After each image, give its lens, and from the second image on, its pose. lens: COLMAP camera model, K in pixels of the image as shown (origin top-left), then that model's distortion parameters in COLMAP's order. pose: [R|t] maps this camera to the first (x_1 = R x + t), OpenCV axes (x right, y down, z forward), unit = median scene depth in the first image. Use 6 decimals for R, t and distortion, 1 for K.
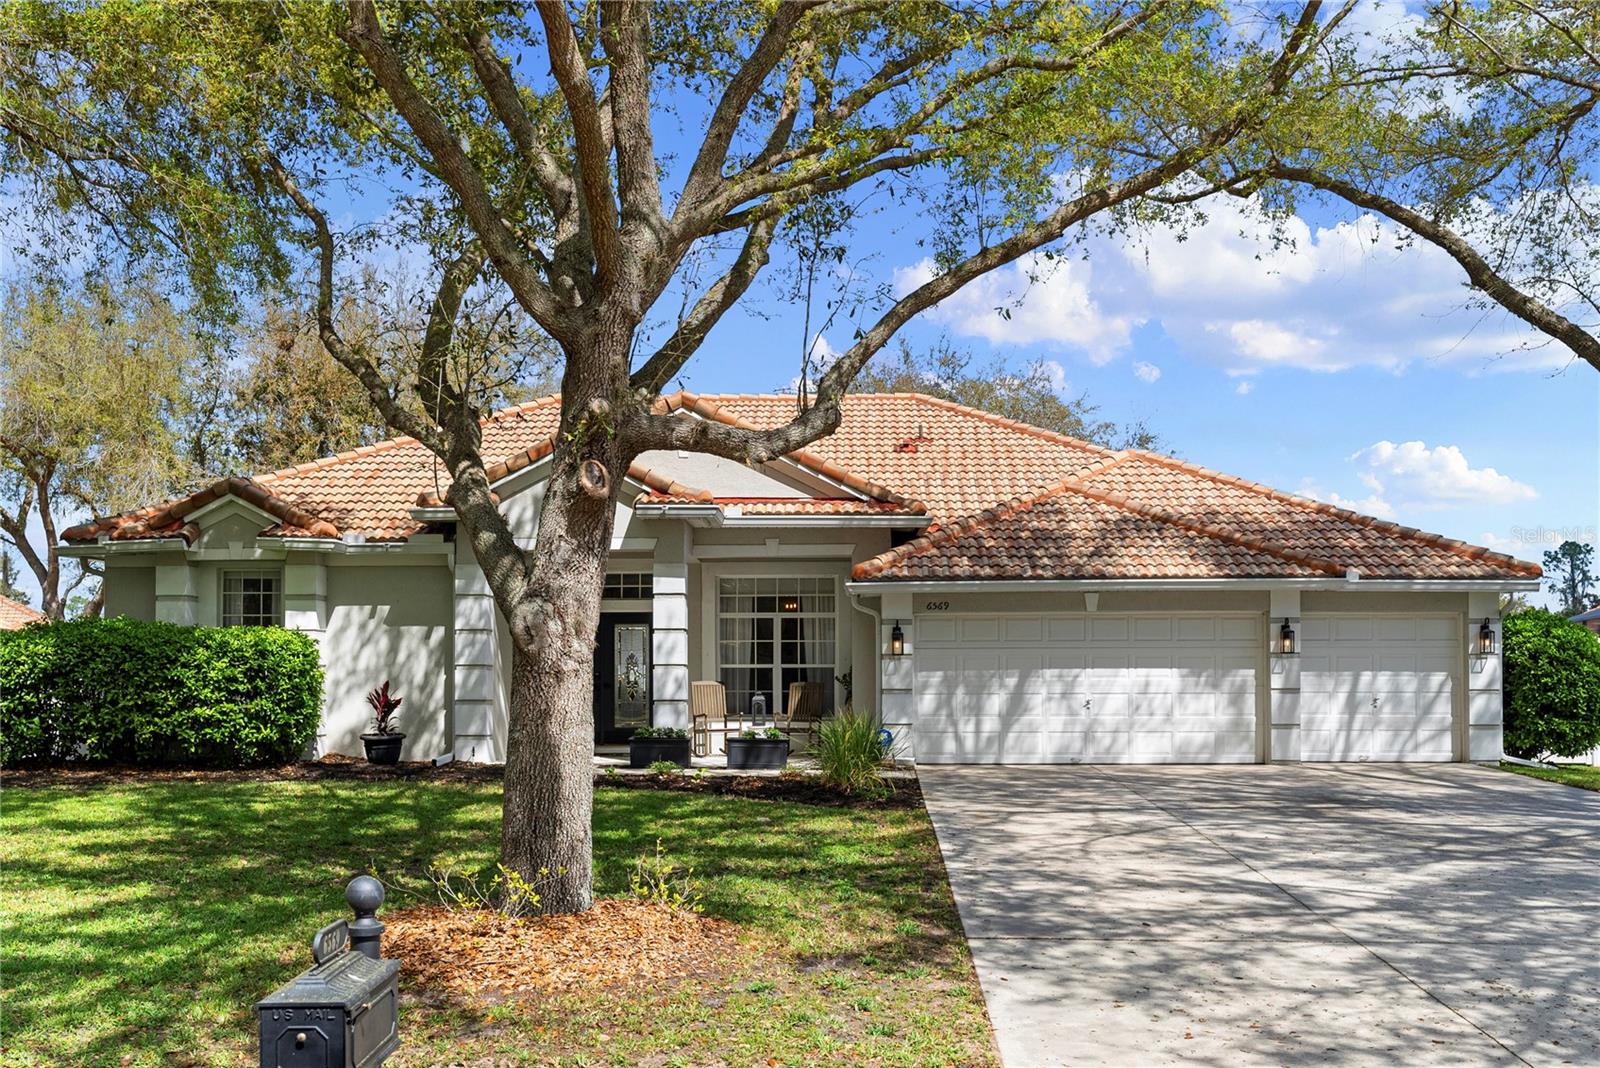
lens RADIAL K [[1625.6, 0, 800.0], [0, 1625.6, 534.0], [0, 0, 1]] dist [-0.002926, 0.010316]
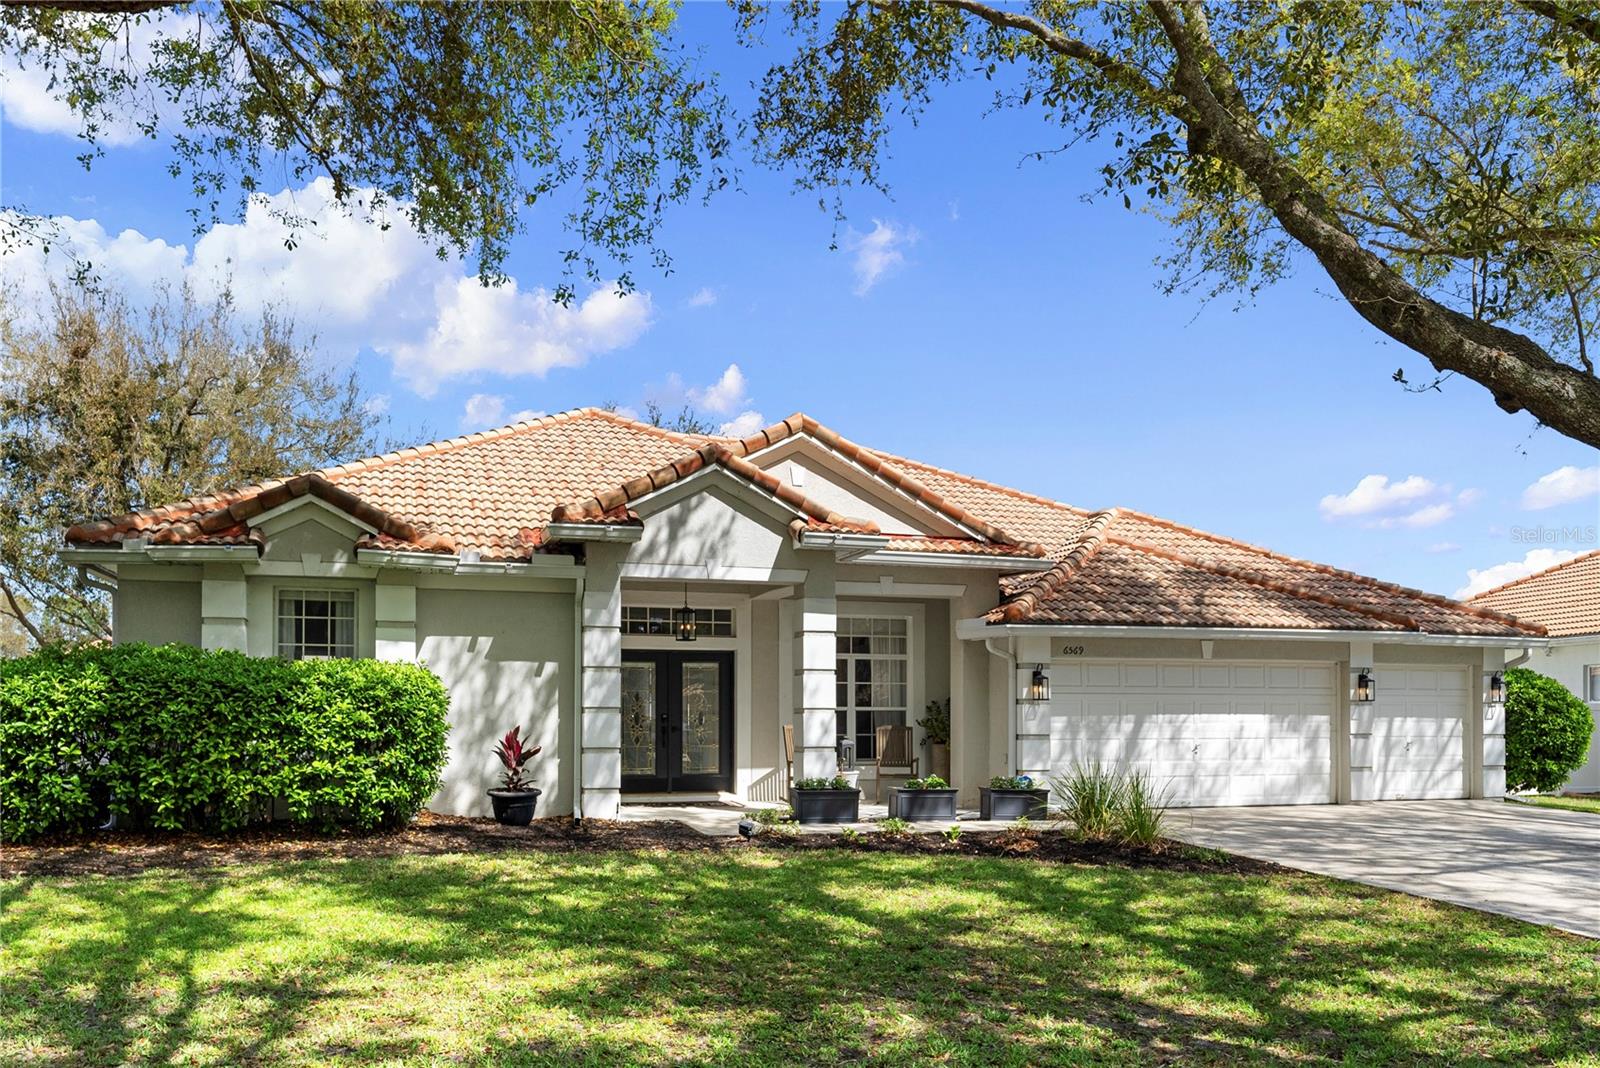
lens RADIAL K [[1311.8, 0, 800.2], [0, 1311.8, 618.2], [0, 0, 1]] dist [0.001820, 0.000562]
pose [[0.942514, 0.028121, 0.332981, -0.336246], [-0.034902, 0.999287, 0.014401, 0.019097], [-0.332339, -0.025195, 0.942823, 0.303266]]
